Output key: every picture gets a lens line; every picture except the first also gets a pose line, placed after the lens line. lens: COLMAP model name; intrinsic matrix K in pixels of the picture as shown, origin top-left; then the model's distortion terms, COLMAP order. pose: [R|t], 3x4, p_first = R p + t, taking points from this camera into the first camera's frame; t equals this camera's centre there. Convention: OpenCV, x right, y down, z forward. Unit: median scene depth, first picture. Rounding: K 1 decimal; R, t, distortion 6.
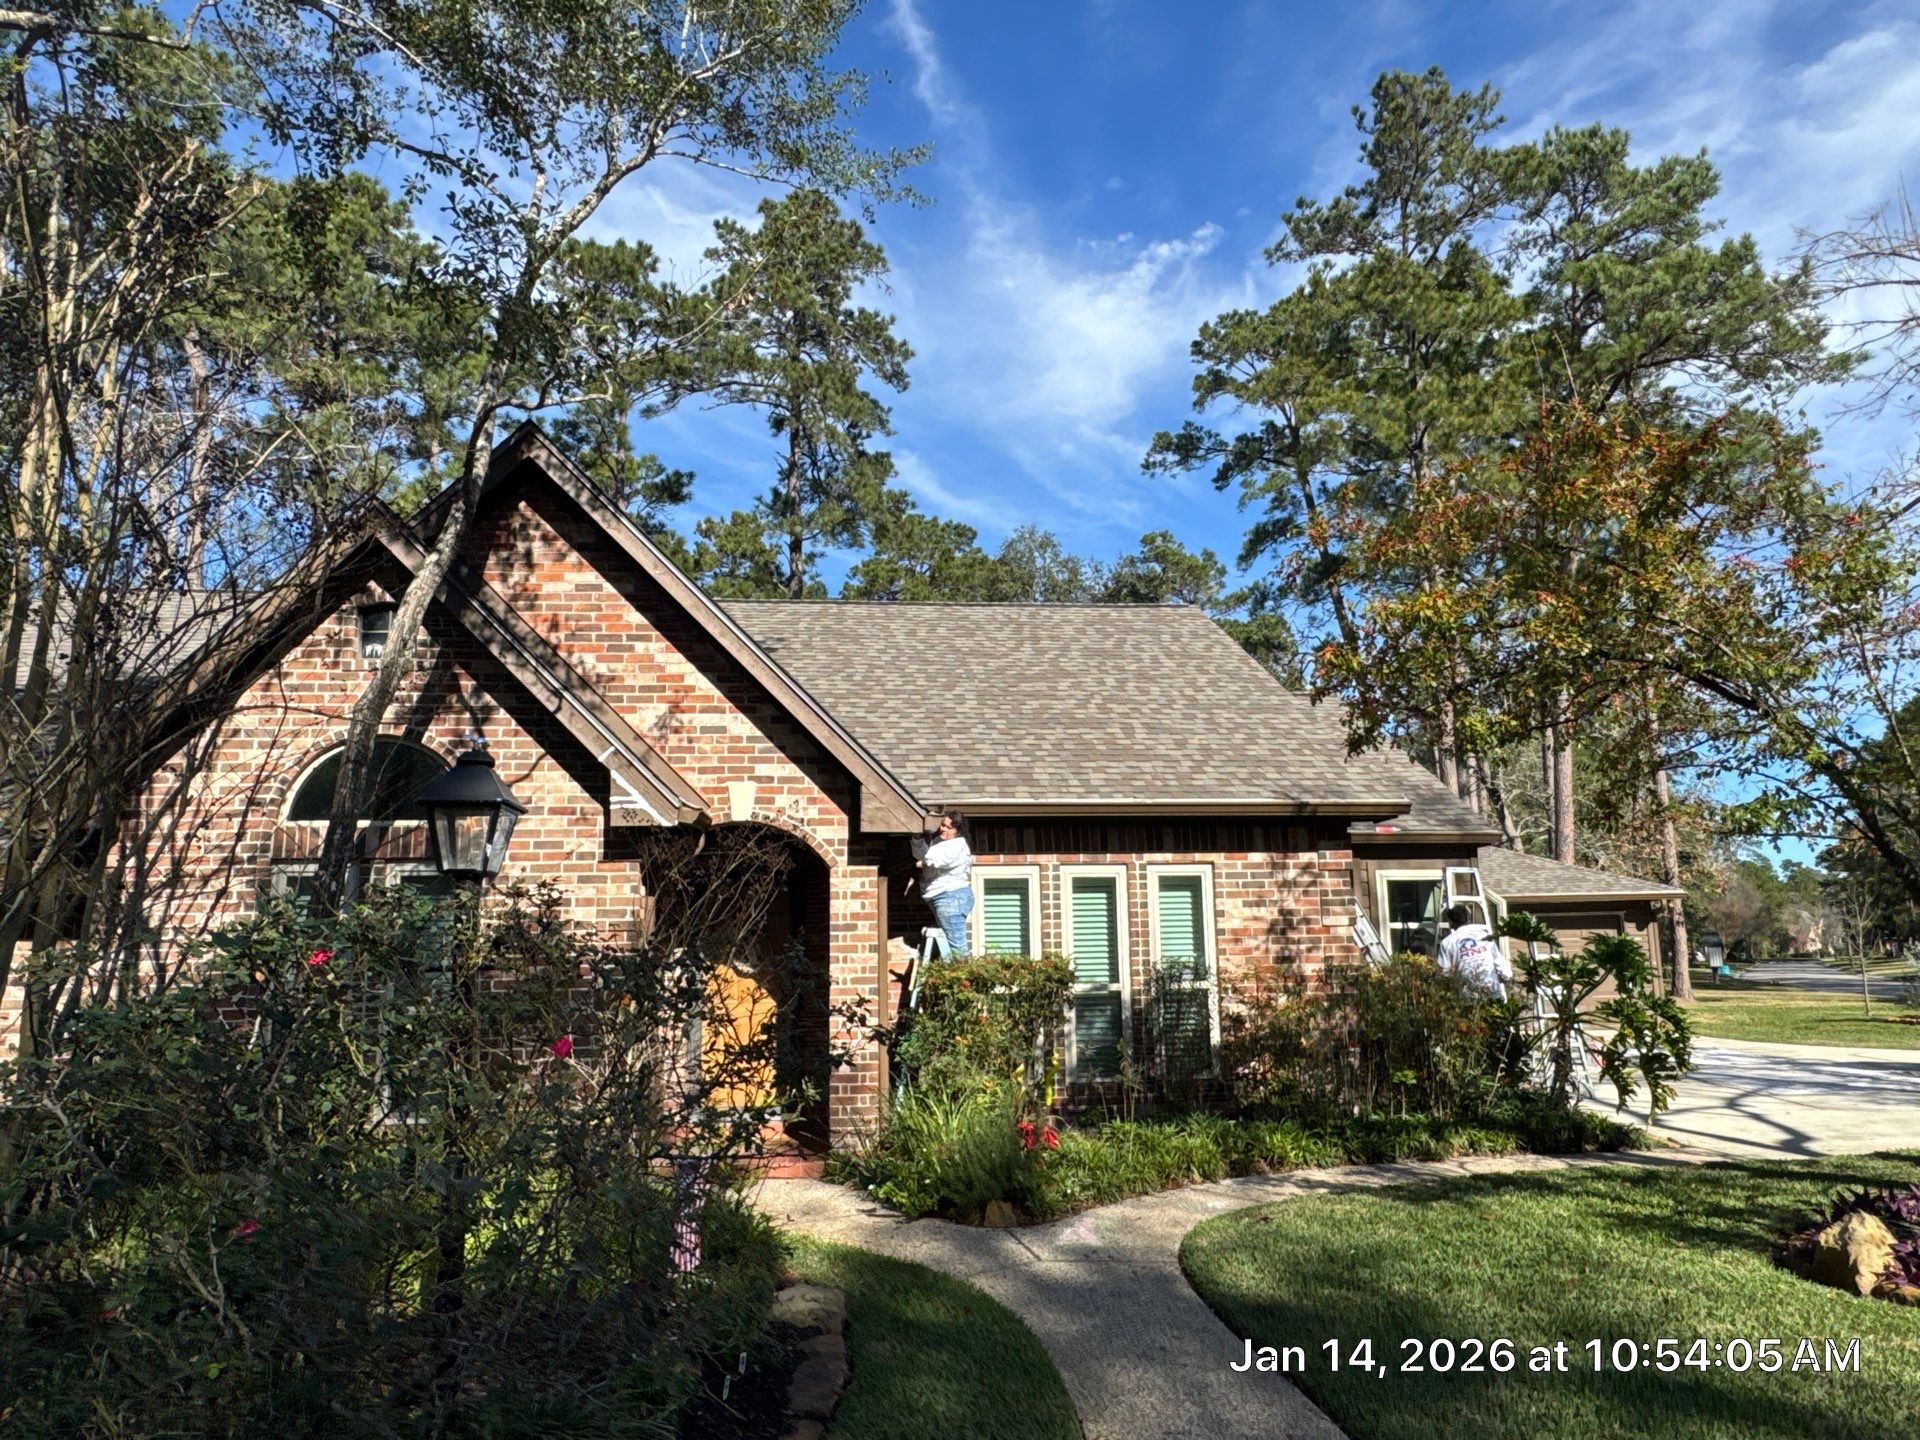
lens RADIAL K [[1350.0, 0, 977.0], [0, 1350.0, 705.1], [0, 0, 1]] dist [0.044296, -0.037713]
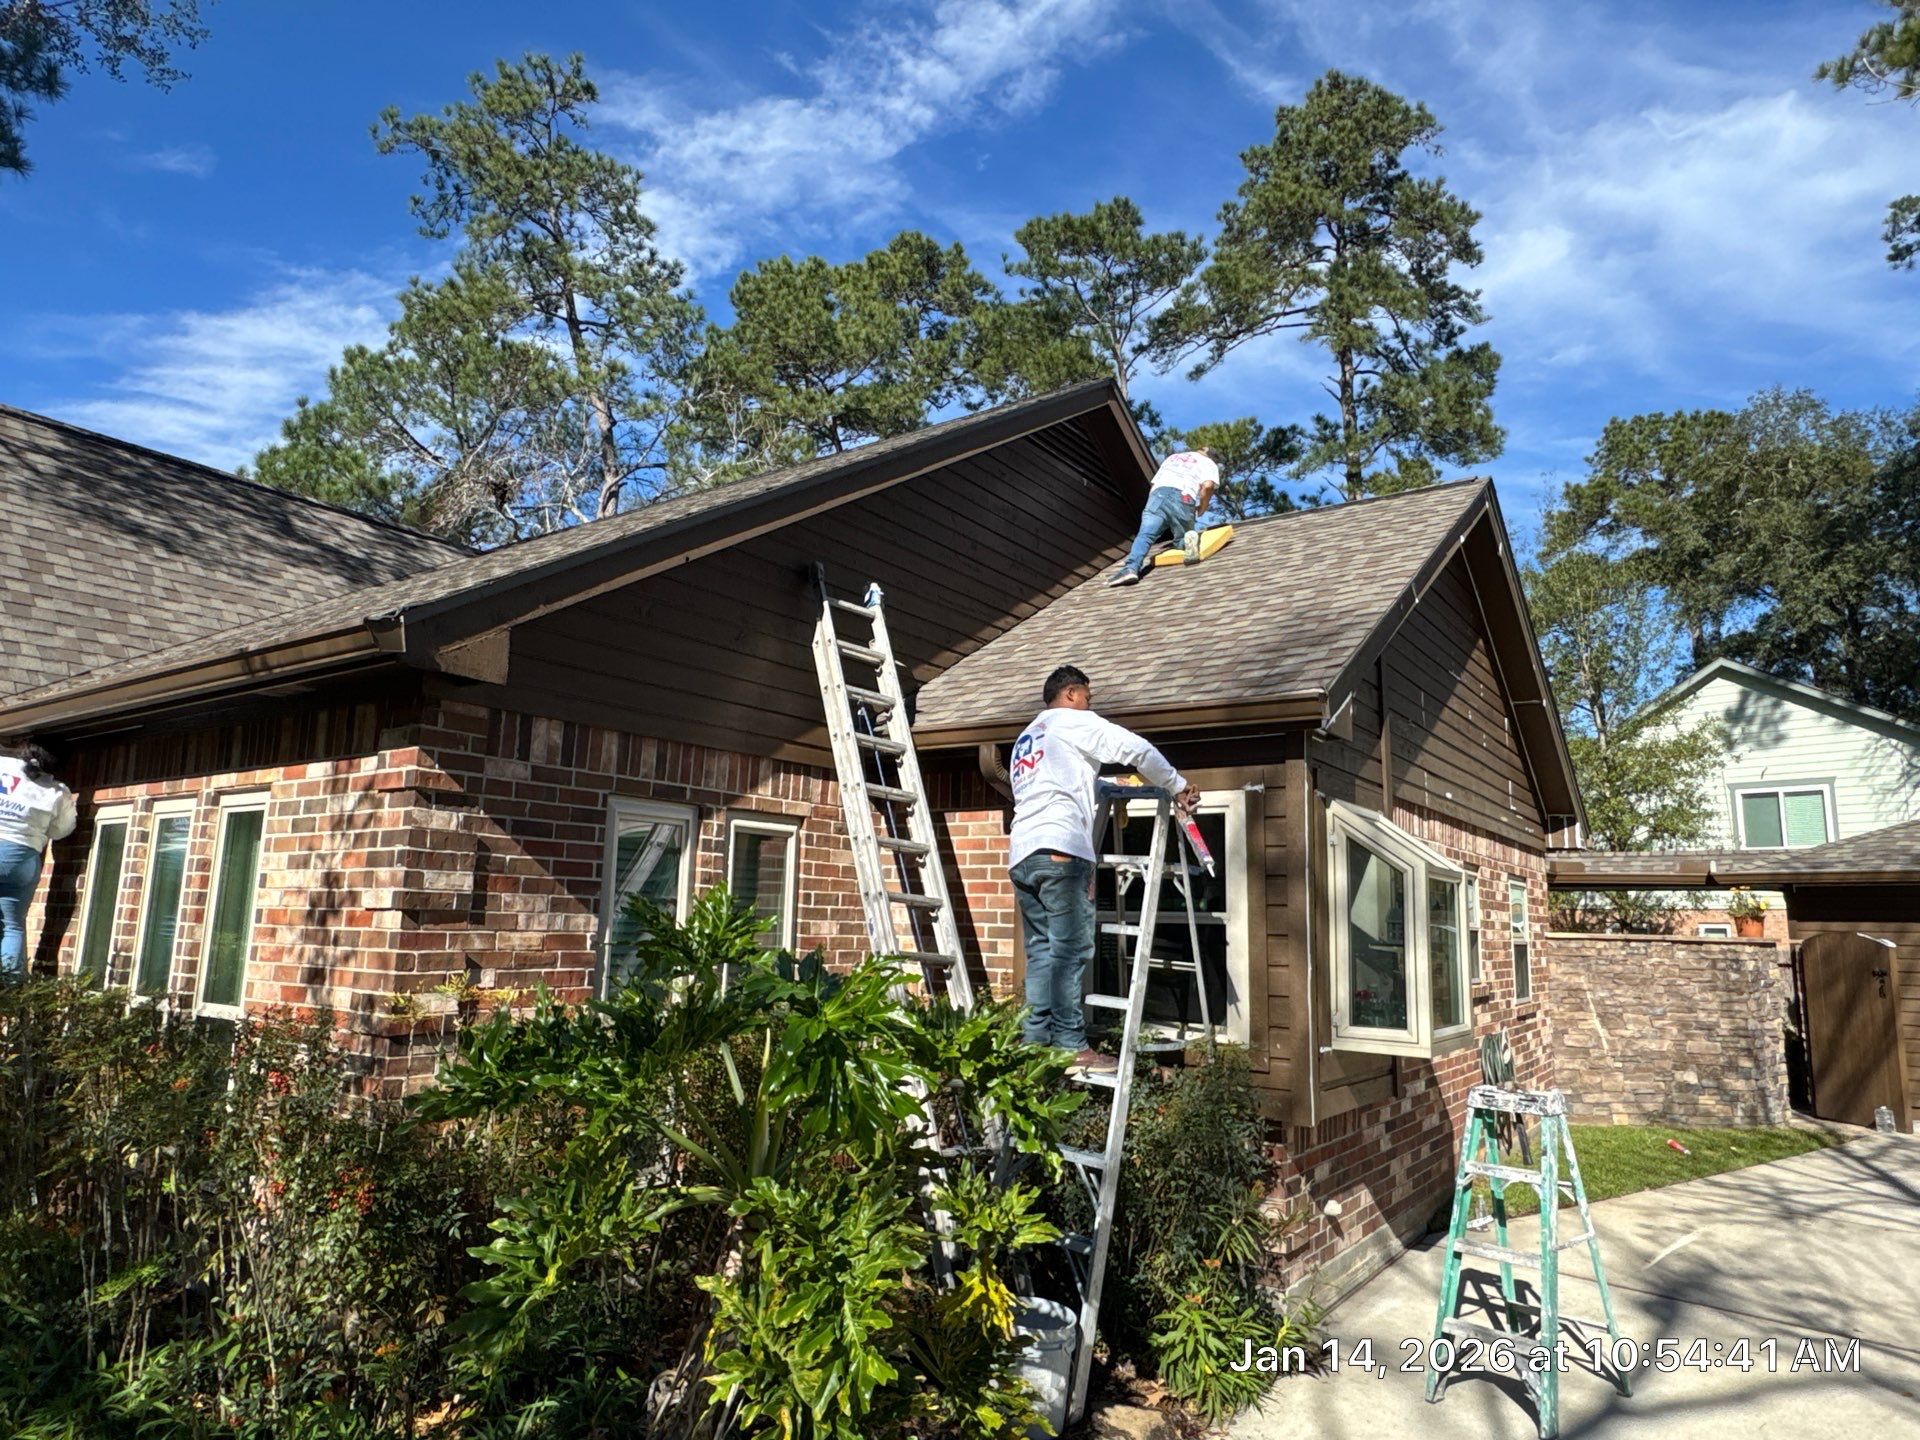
lens RADIAL K [[1189.3, 0, 954.8], [0, 1189.3, 720.2], [0, 0, 1]] dist [-0.006467, 0.003919]
pose [[0.731489, -0.083814, -0.676682, 0.688488], [0.095139, 0.995254, -0.020428, 0.126055], [0.675183, -0.049436, 0.735992, 0.840325]]
